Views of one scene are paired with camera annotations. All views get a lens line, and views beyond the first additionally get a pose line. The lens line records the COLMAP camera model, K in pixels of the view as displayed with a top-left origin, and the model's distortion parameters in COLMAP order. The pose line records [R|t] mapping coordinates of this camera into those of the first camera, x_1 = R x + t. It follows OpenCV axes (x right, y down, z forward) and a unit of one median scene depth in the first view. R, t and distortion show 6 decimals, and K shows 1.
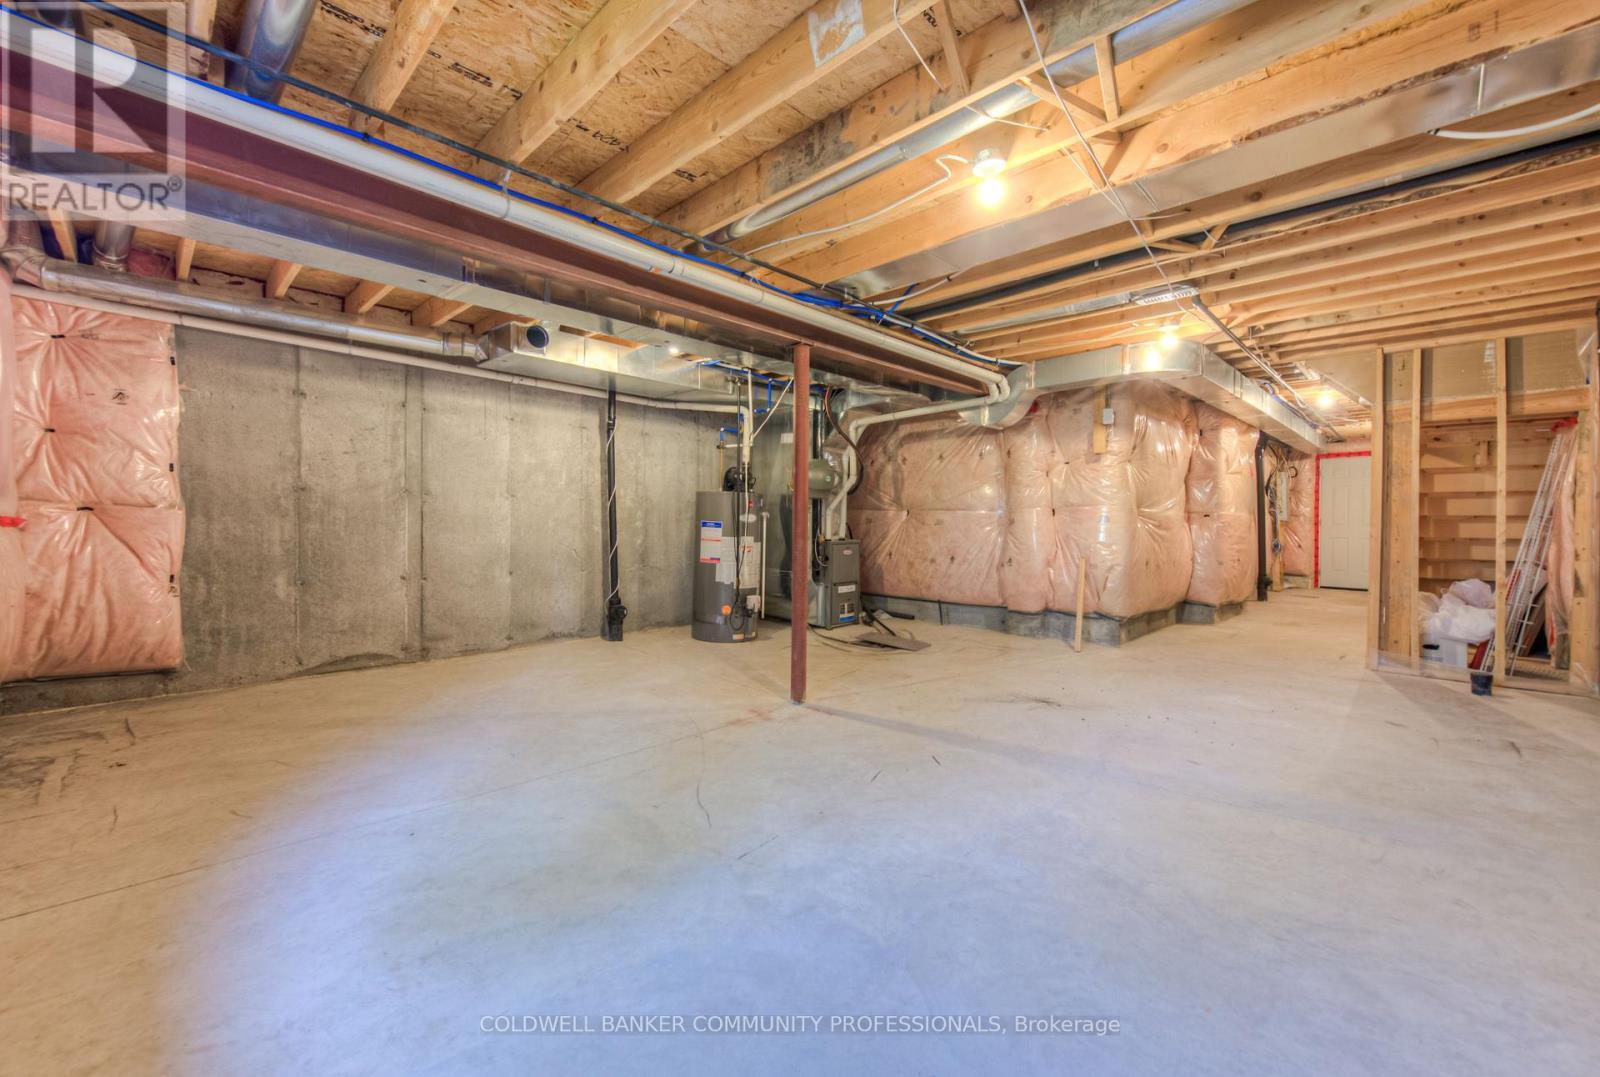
lens RADIAL K [[647.4, 0, 799.0], [0, 647.4, 524.6], [0, 0, 1]] dist [-0.001325, 0.000255]
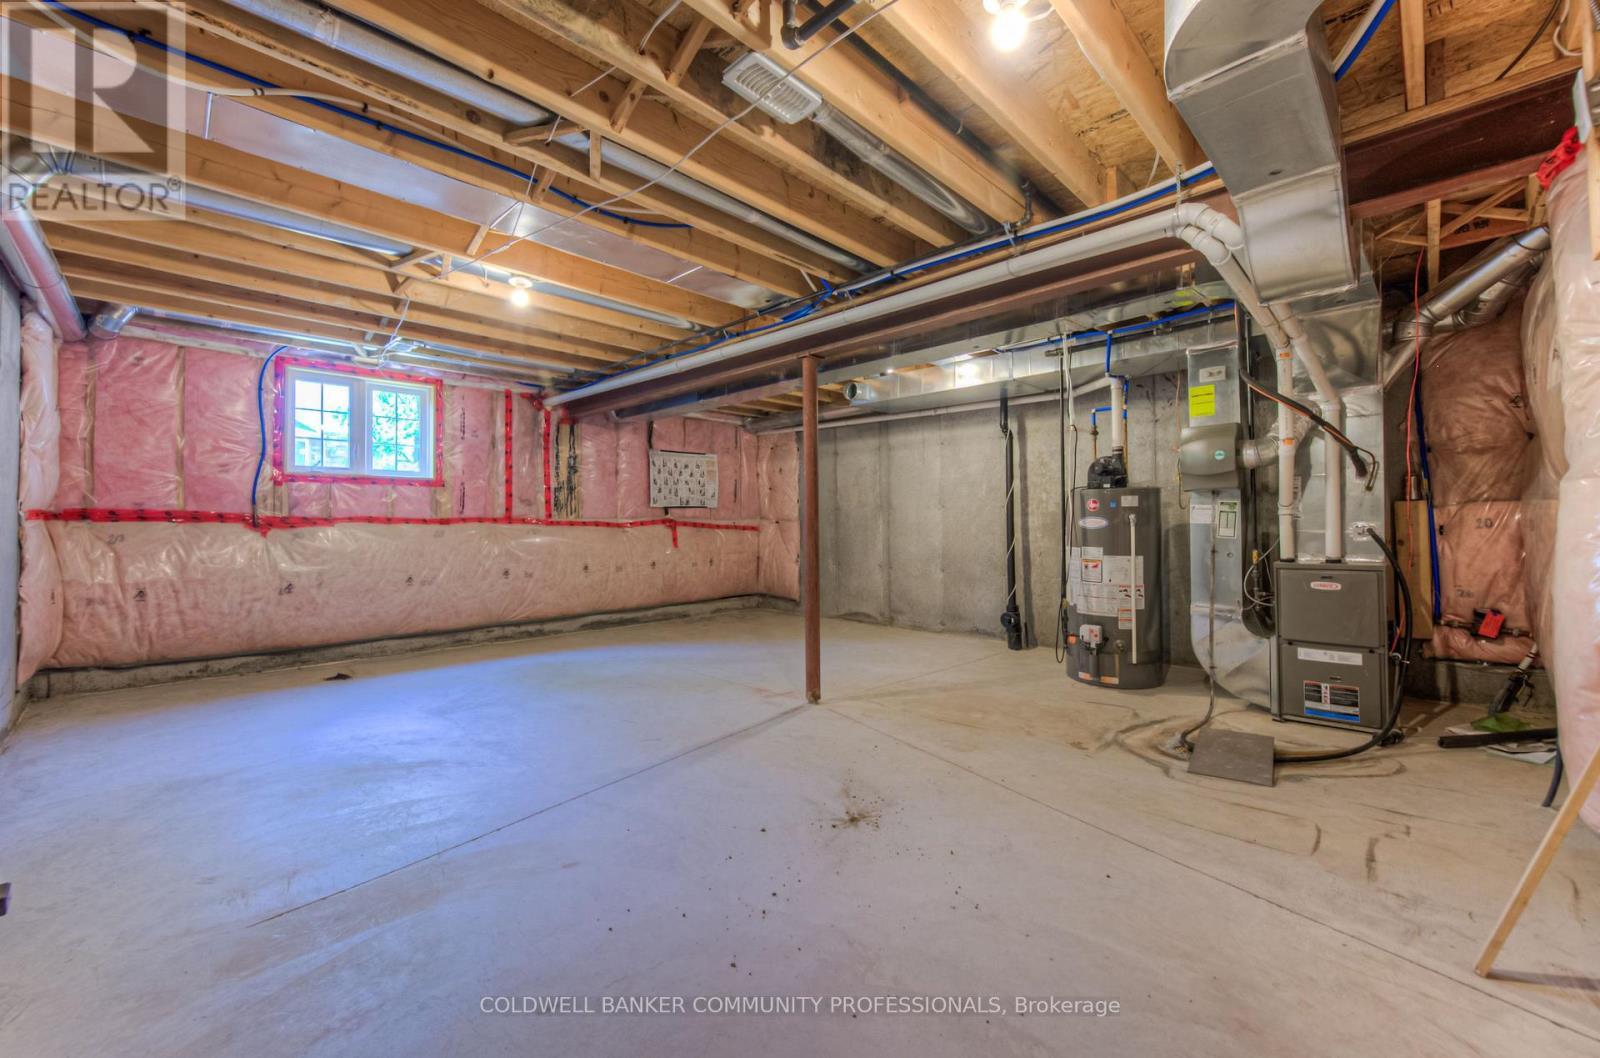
lens RADIAL K [[659.4, 0, 800.0], [0, 659.4, 529.0], [0, 0, 1]] dist [-0.001392, -0.000137]
pose [[-0.023150, -0.000418, -0.999732, 0.839734], [-0.006185, 0.999981, -0.000275, -0.000862], [0.999713, 0.006177, -0.023152, 0.802687]]
